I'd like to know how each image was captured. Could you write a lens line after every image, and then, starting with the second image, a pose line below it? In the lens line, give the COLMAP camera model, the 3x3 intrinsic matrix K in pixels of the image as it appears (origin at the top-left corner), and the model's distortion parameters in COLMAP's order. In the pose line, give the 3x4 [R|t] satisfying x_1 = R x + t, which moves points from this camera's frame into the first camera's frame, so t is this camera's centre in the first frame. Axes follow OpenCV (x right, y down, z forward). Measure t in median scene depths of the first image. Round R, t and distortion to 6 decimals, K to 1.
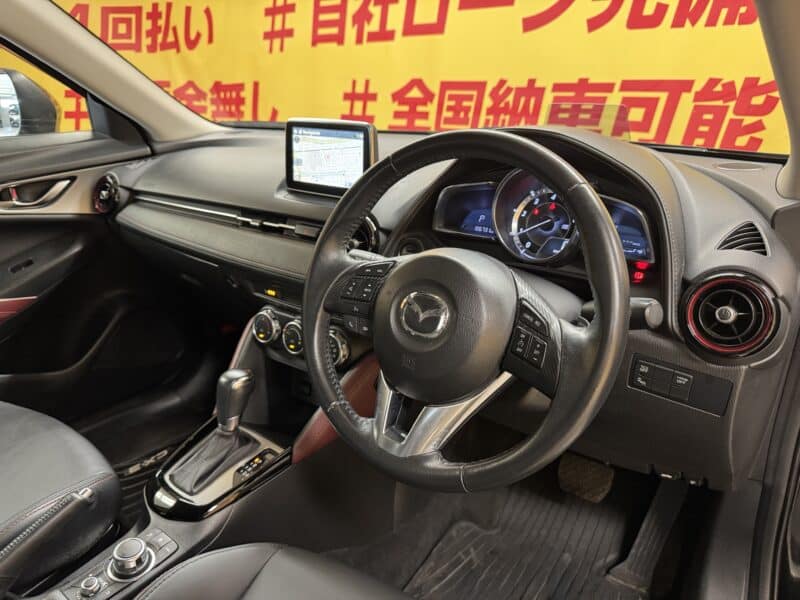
lens RADIAL K [[591.3, 0, 392.9], [0, 591.3, 297.9], [0, 0, 1]] dist [0.001006, 0.000106]
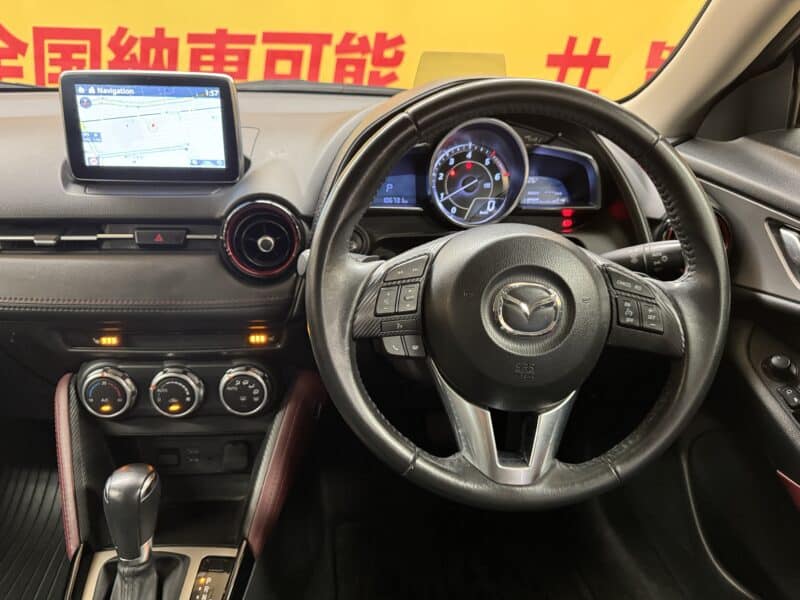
lens RADIAL K [[591.3, 0, 392.9], [0, 591.3, 297.9], [0, 0, 1]] dist [0.001006, 0.000106]
pose [[0.774892, -0.235287, 0.586671, -0.126845], [0.196099, 0.971829, 0.130742, -0.029690], [-0.600906, 0.013734, 0.799202, 0.106295]]
